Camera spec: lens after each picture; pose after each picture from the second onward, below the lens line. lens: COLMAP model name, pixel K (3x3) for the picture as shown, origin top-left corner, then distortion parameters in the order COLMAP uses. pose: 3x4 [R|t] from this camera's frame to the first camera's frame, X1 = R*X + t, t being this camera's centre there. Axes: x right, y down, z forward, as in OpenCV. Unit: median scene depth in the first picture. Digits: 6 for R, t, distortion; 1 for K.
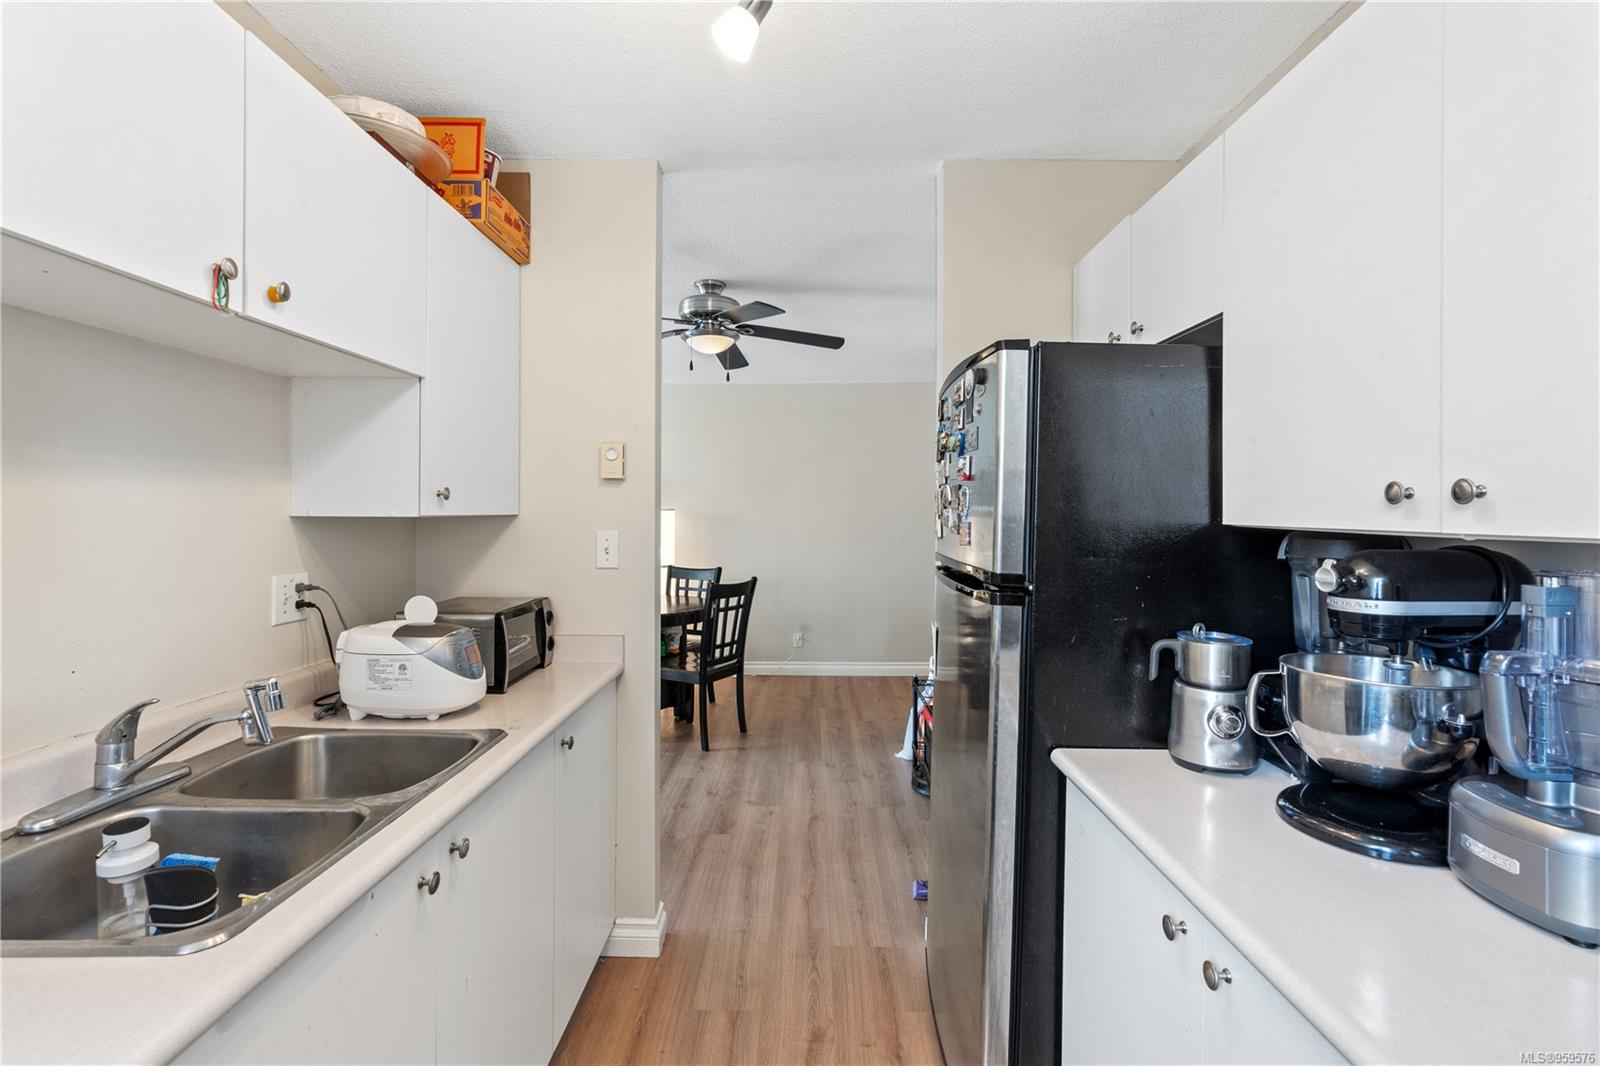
lens RADIAL K [[739.8, 0, 803.1], [0, 739.8, 524.1], [0, 0, 1]] dist [-0.005345, 0.001574]
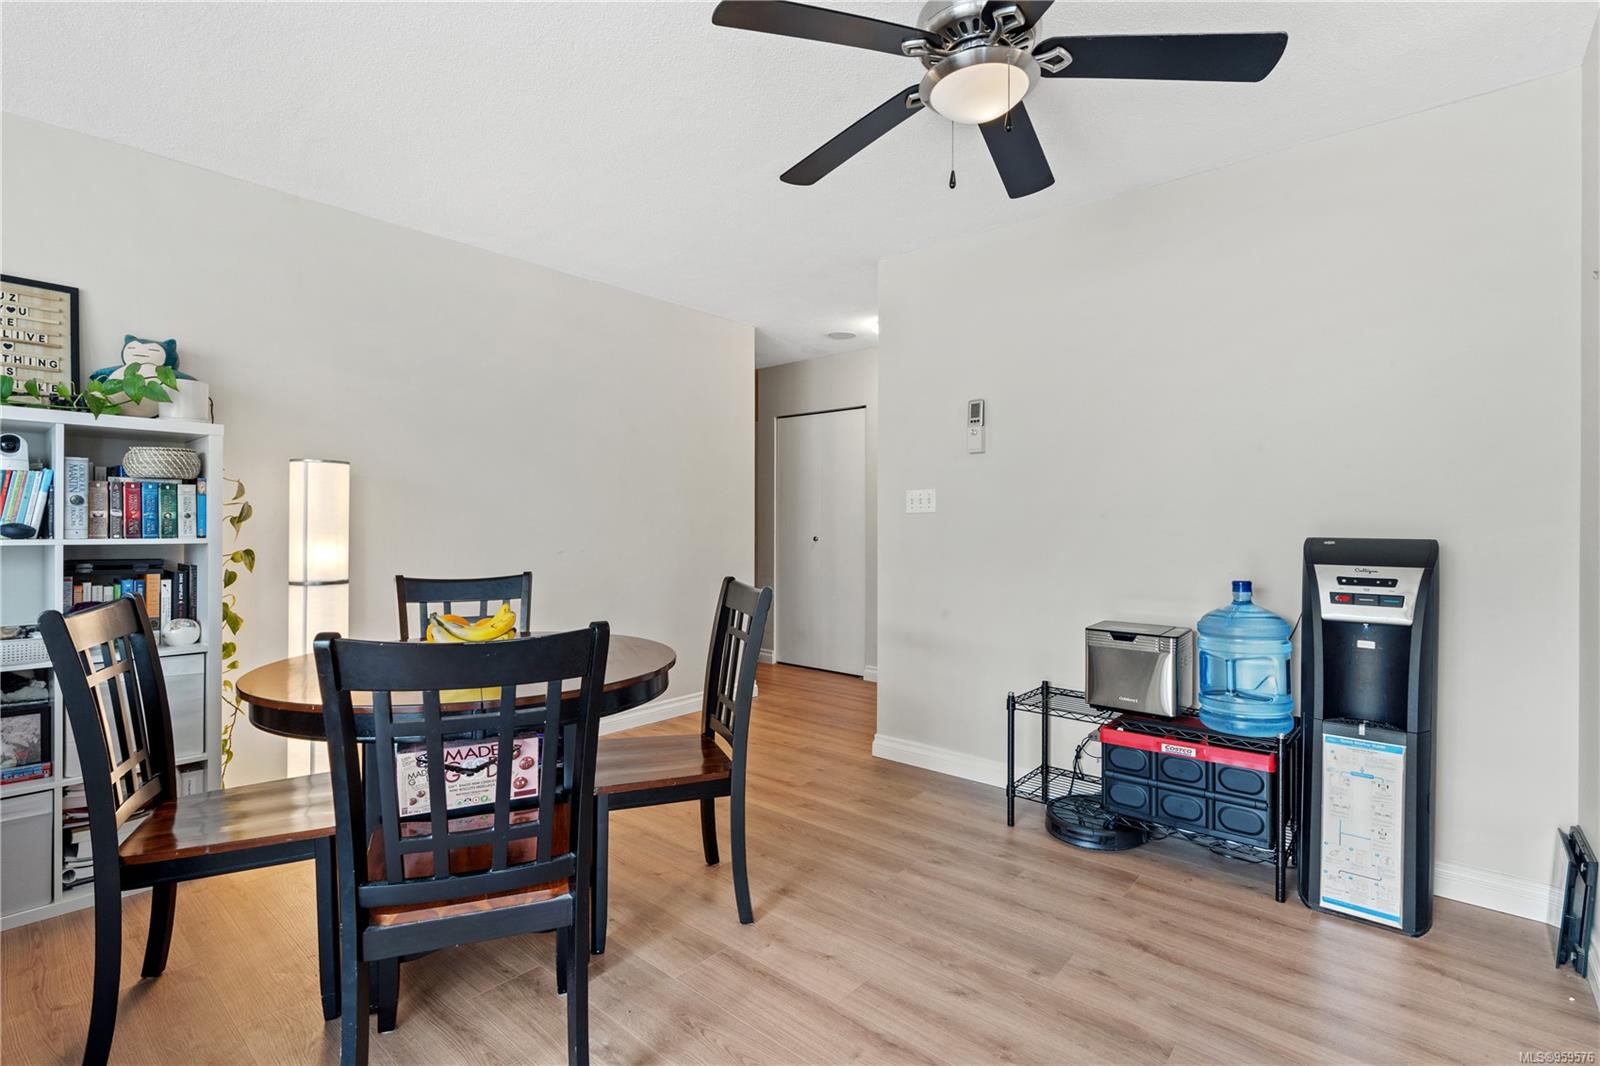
lens RADIAL K [[755.9, 0, 794.6], [0, 755.9, 510.4], [0, 0, 1]] dist [-0.005688, -0.000131]
pose [[0.647255, 0.002266, 0.762270, -0.528828], [0.021170, 0.999556, -0.020947, 0.038562], [-0.761979, 0.029696, 0.646920, 0.664067]]
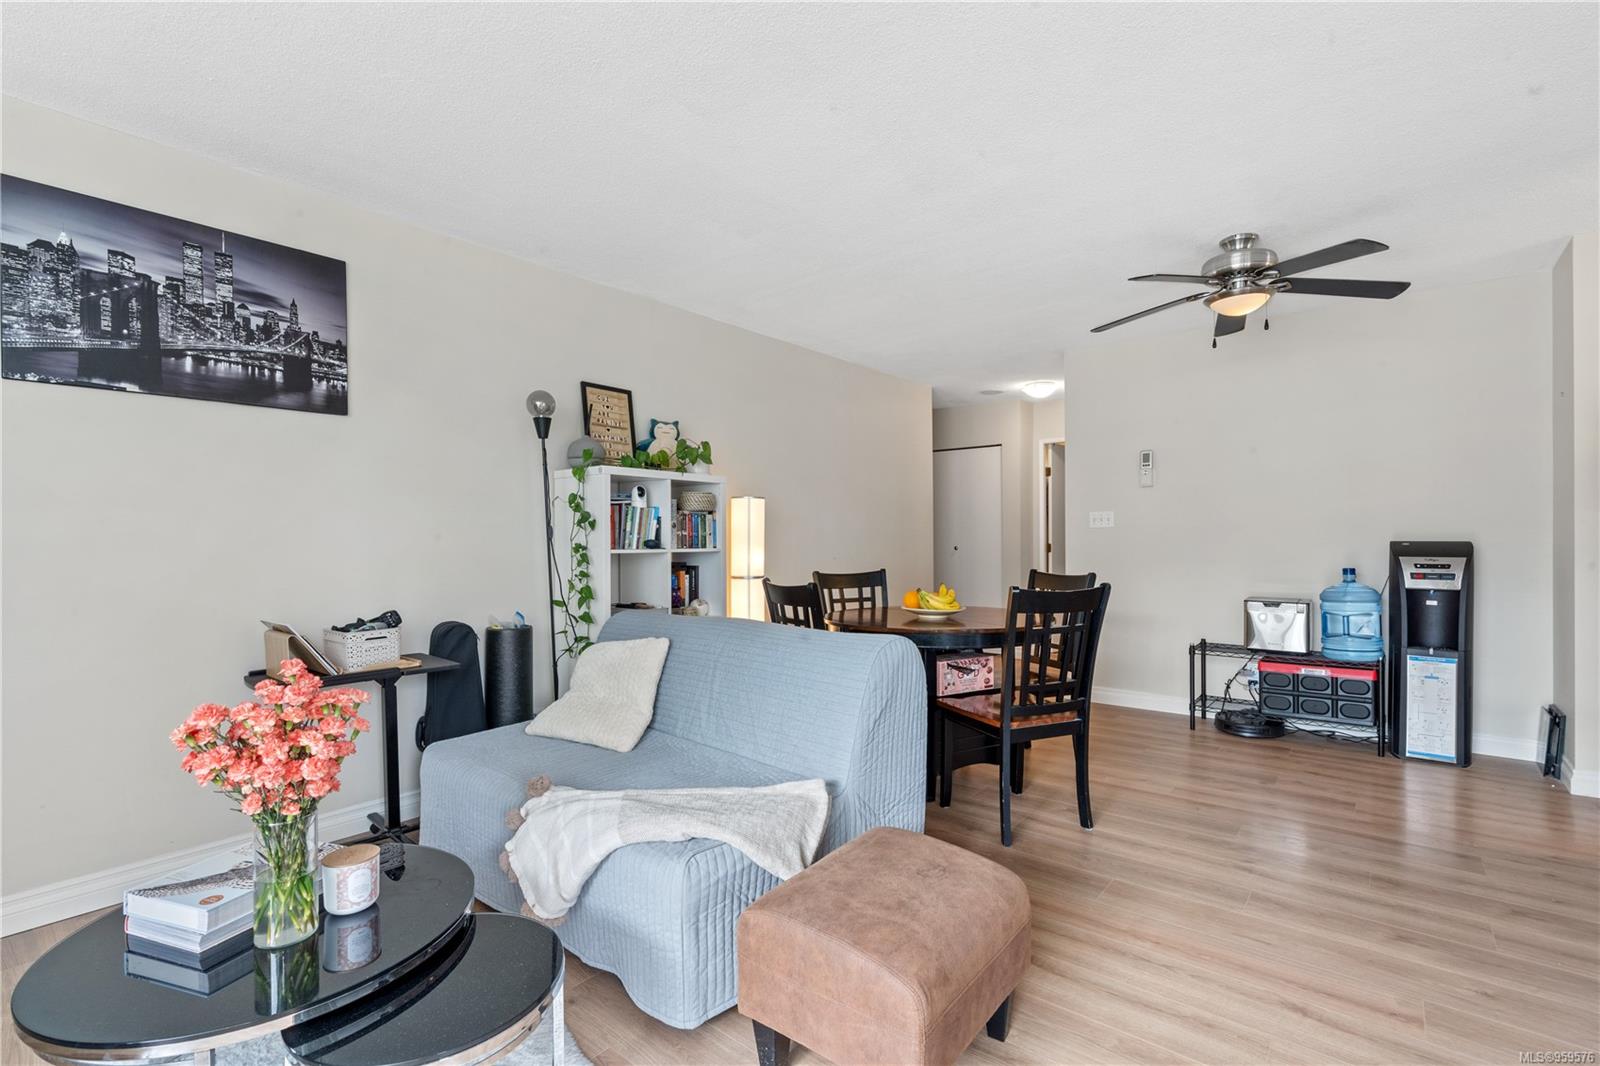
lens RADIAL K [[739.8, 0, 803.1], [0, 739.8, 524.1], [0, 0, 1]] dist [-0.005345, 0.001574]
pose [[0.623581, -0.003292, 0.781752, -1.055343], [0.030367, 0.999338, -0.020015, 0.029581], [-0.781169, 0.036221, 0.623268, 0.740541]]
